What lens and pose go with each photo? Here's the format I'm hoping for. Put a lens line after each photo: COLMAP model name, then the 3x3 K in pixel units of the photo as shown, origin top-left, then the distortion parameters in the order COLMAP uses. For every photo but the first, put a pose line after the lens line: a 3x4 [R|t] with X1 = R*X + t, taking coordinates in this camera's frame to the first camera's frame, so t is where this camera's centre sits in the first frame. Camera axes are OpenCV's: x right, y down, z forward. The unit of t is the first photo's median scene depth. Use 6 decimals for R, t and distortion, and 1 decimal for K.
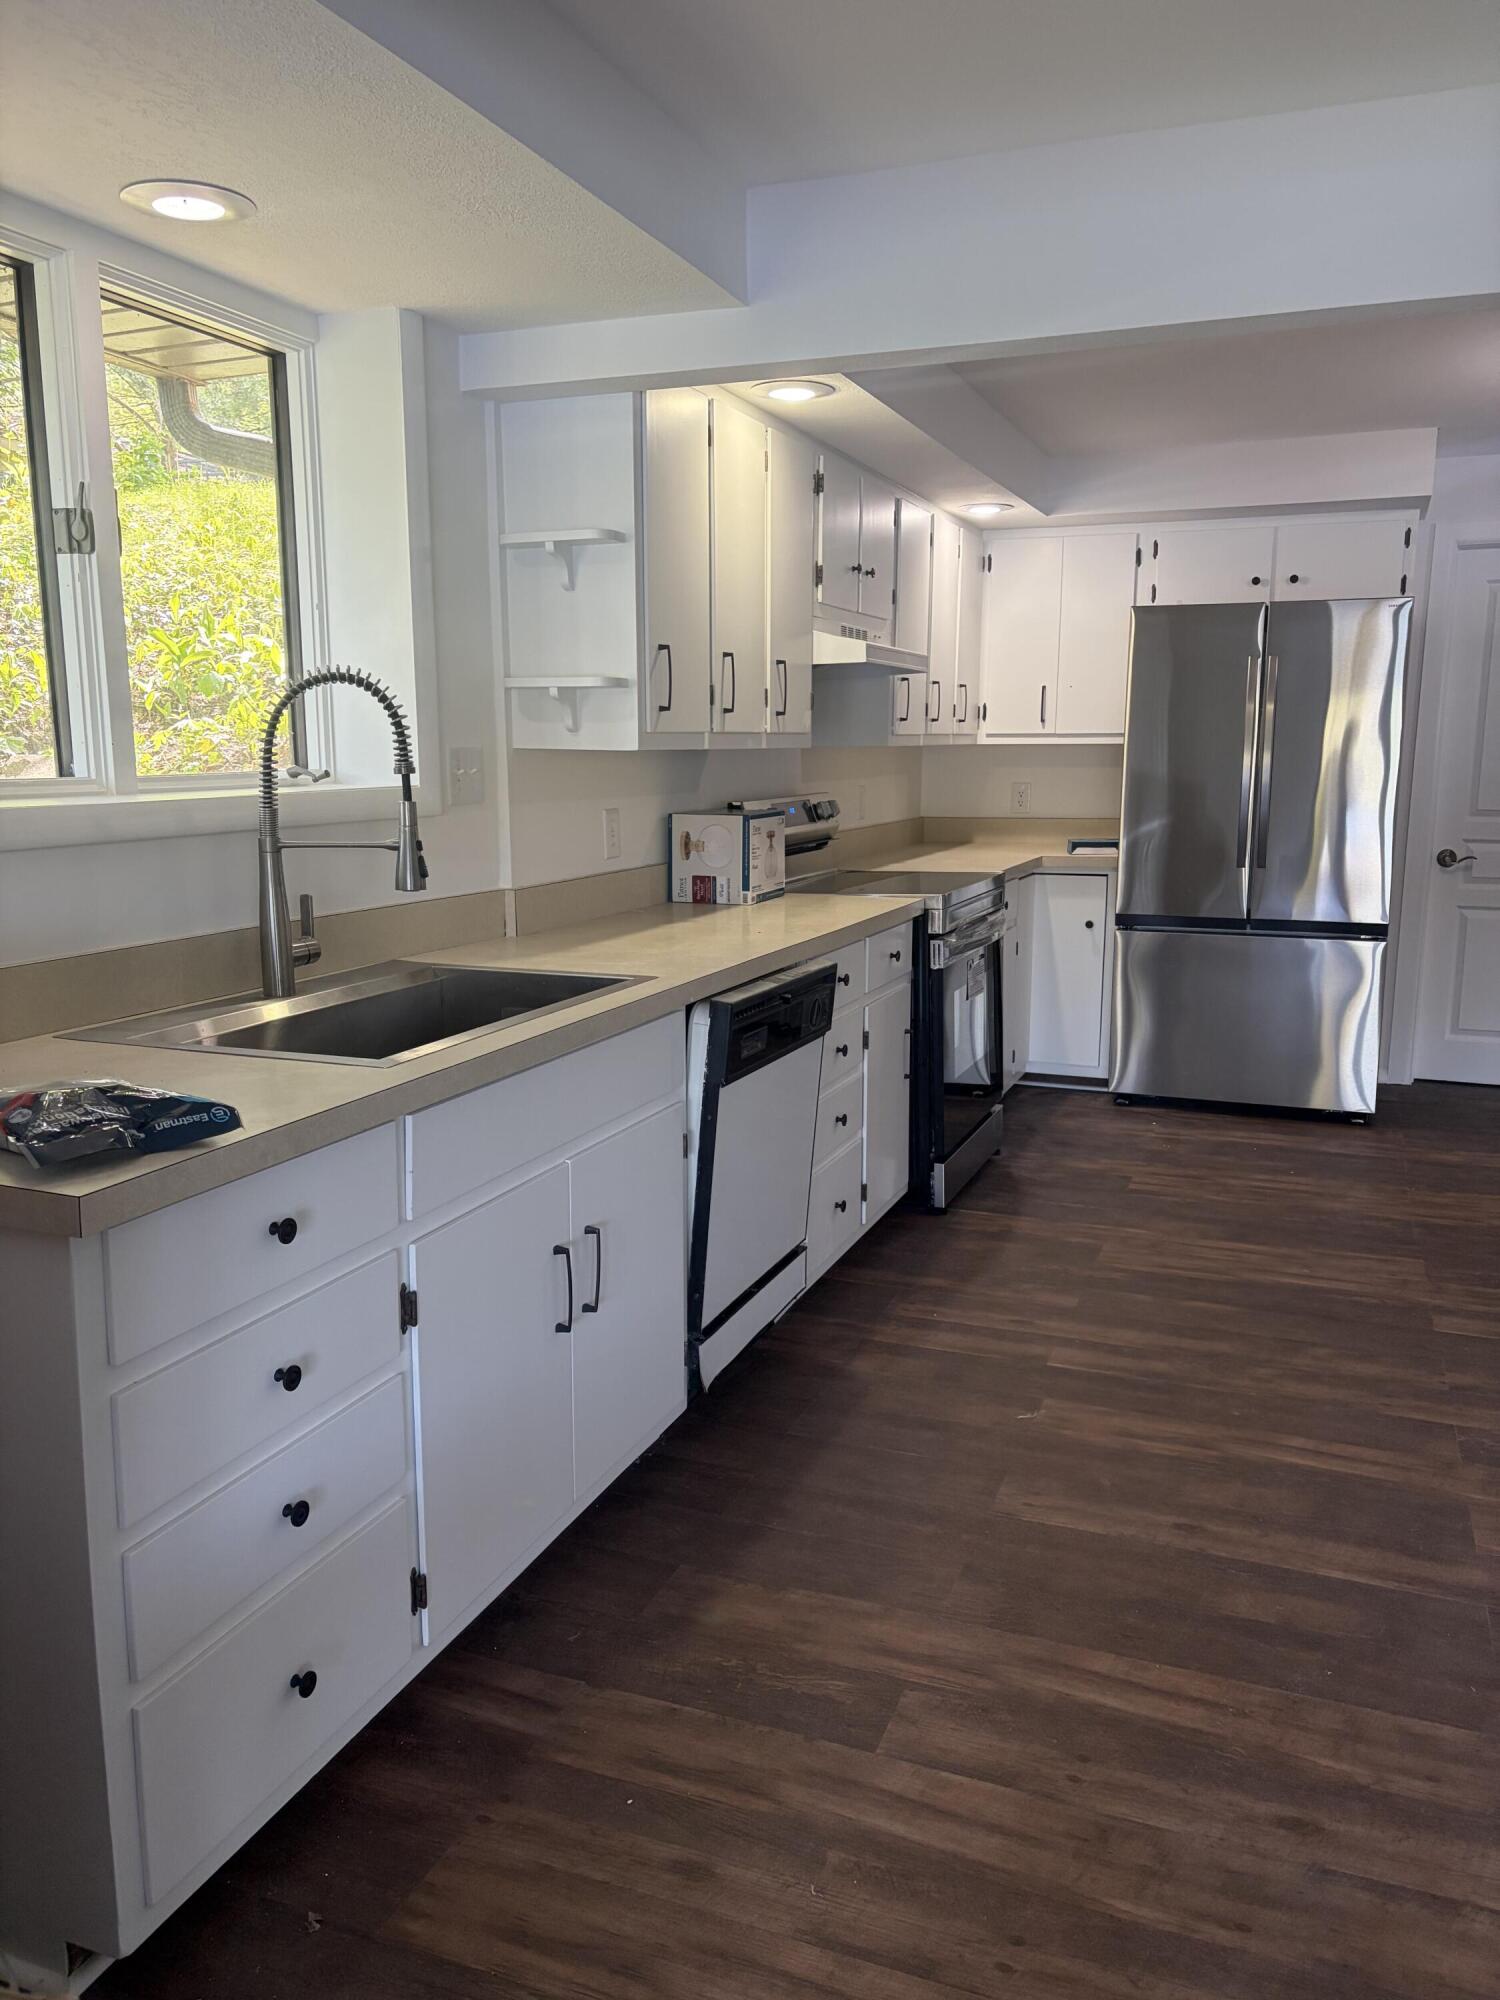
lens RADIAL K [[1510.5, 0, 748.3], [0, 1510.5, 1003.4], [0, 0, 1]] dist [0.030519, -0.026611]
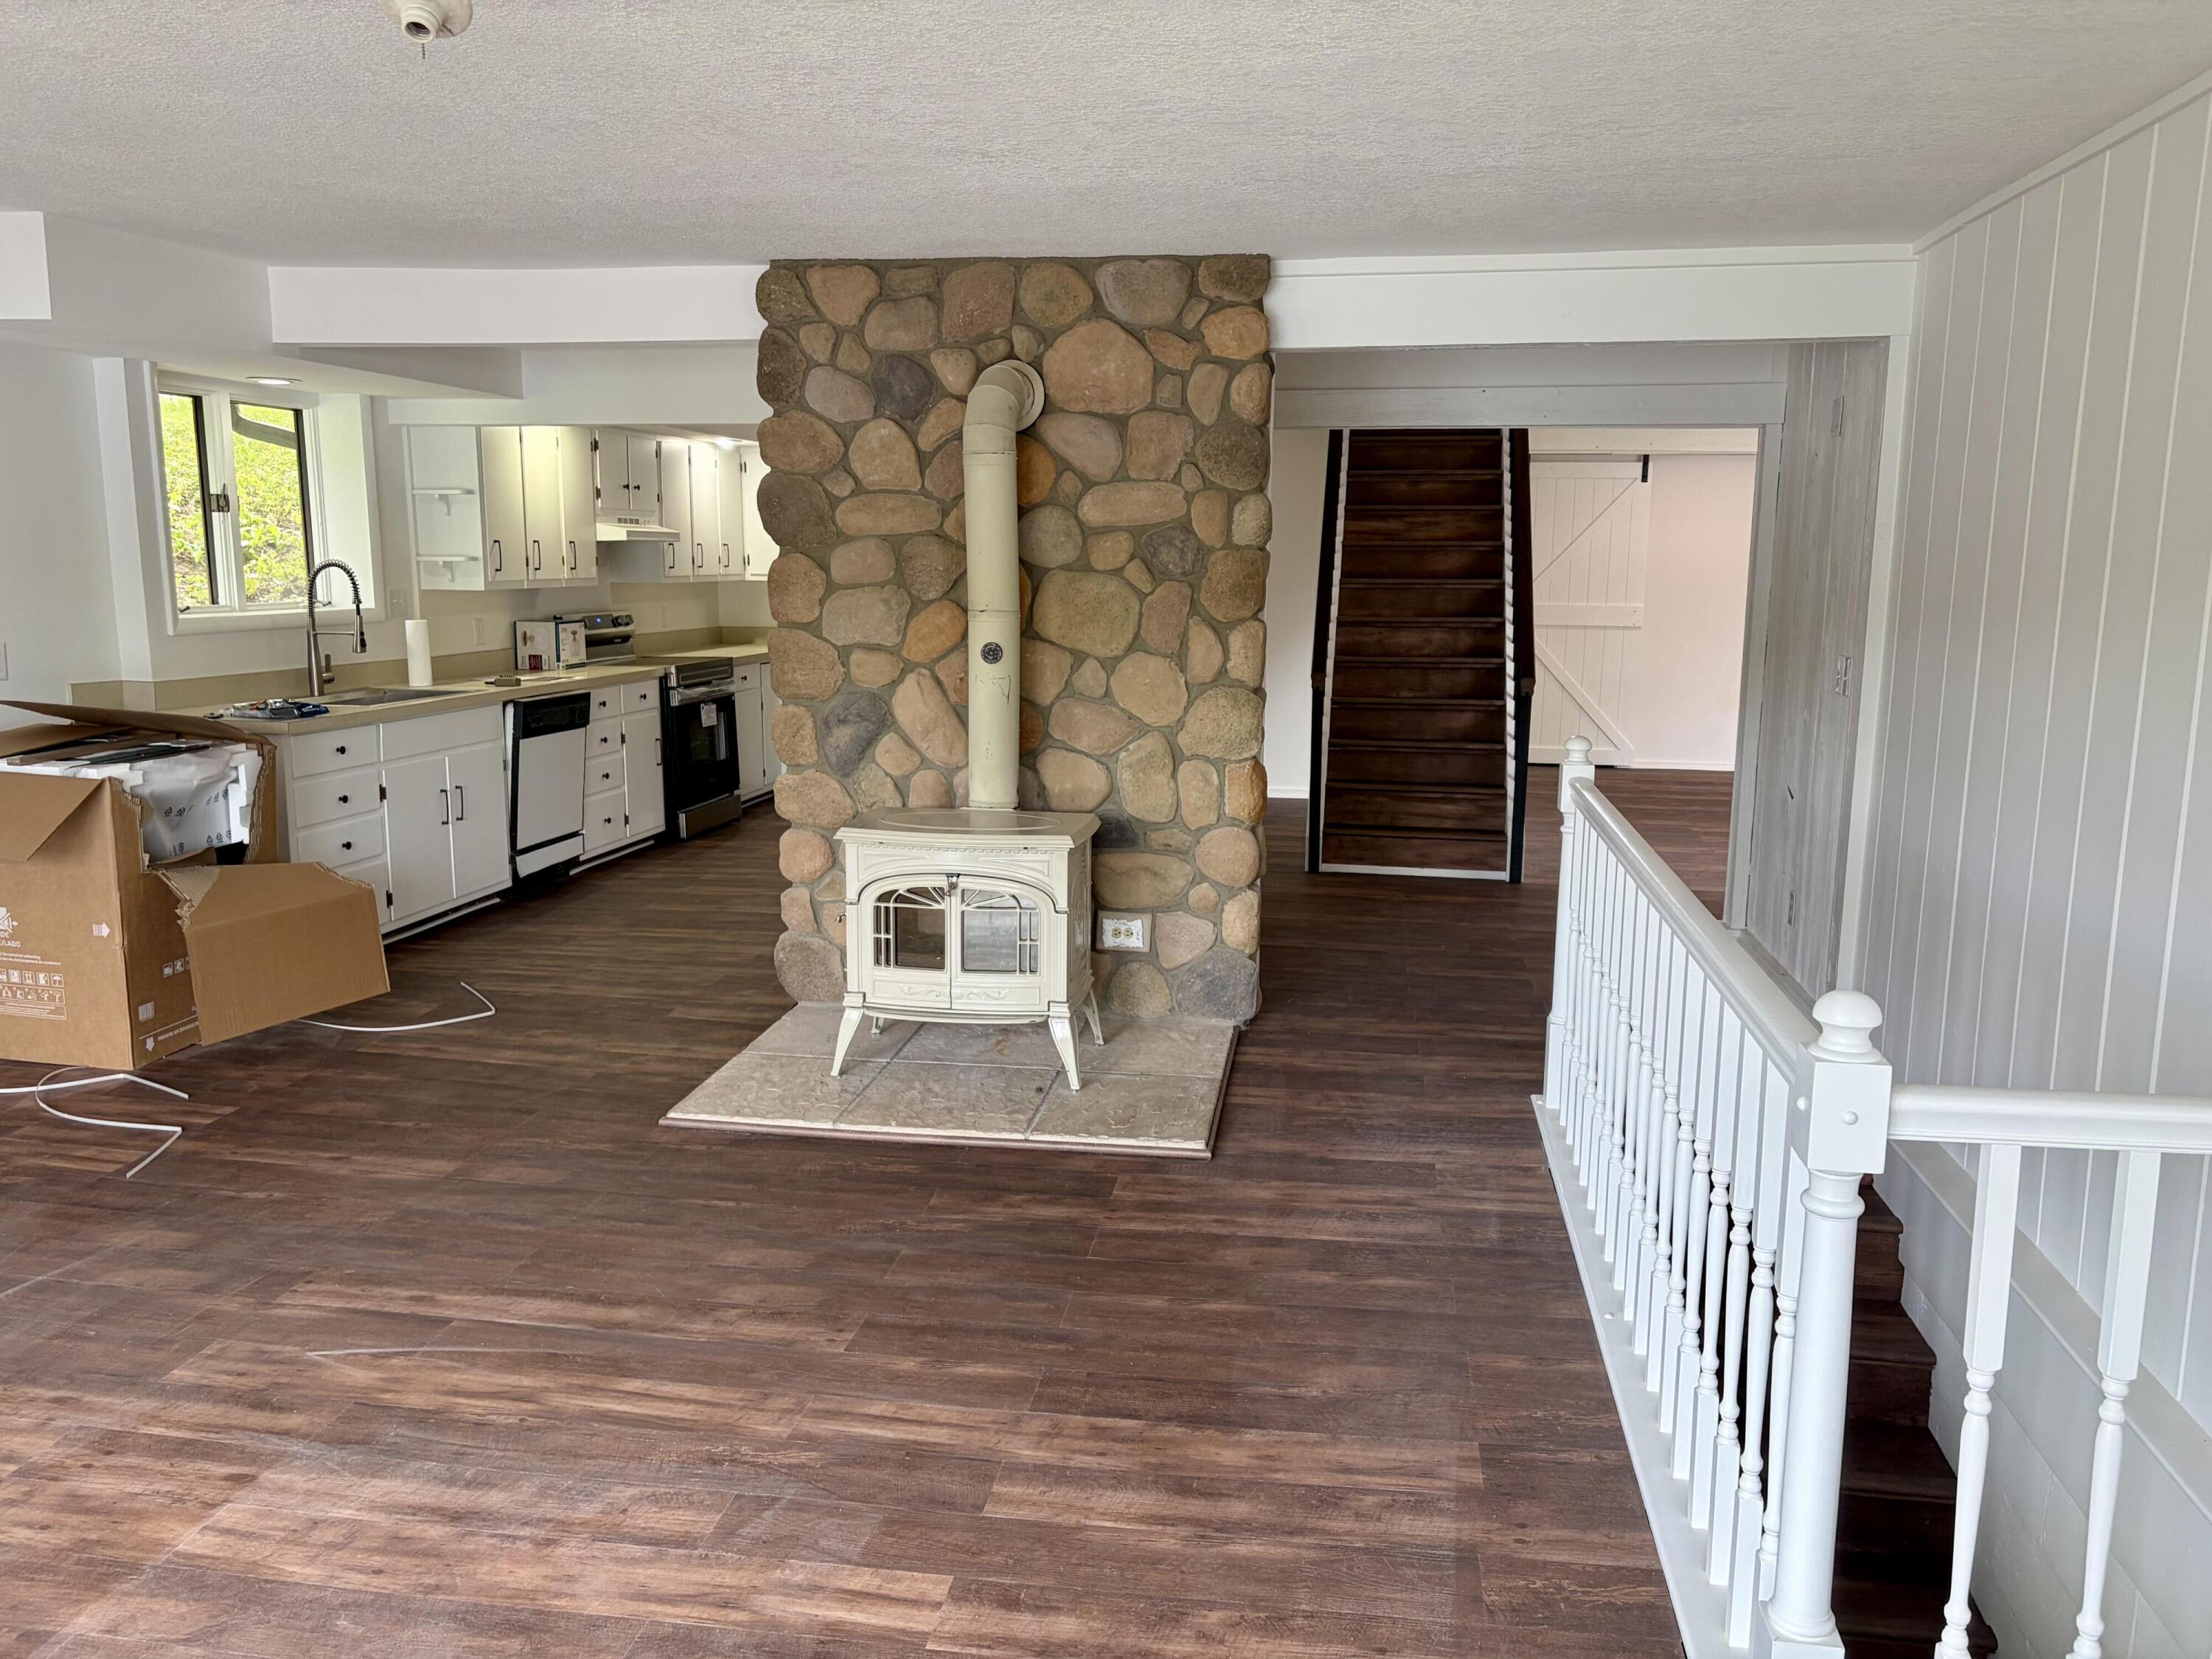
lens RADIAL K [[1670.6, 0, 1112.7], [0, 1670.6, 829.8], [0, 0, 1]] dist [0.030519, -0.026611]
pose [[0.976146, -0.028091, 0.215288, 0.267193], [0.028925, 0.999581, -0.000724, 0.191573], [-0.215178, 0.006934, 0.976550, -1.461913]]
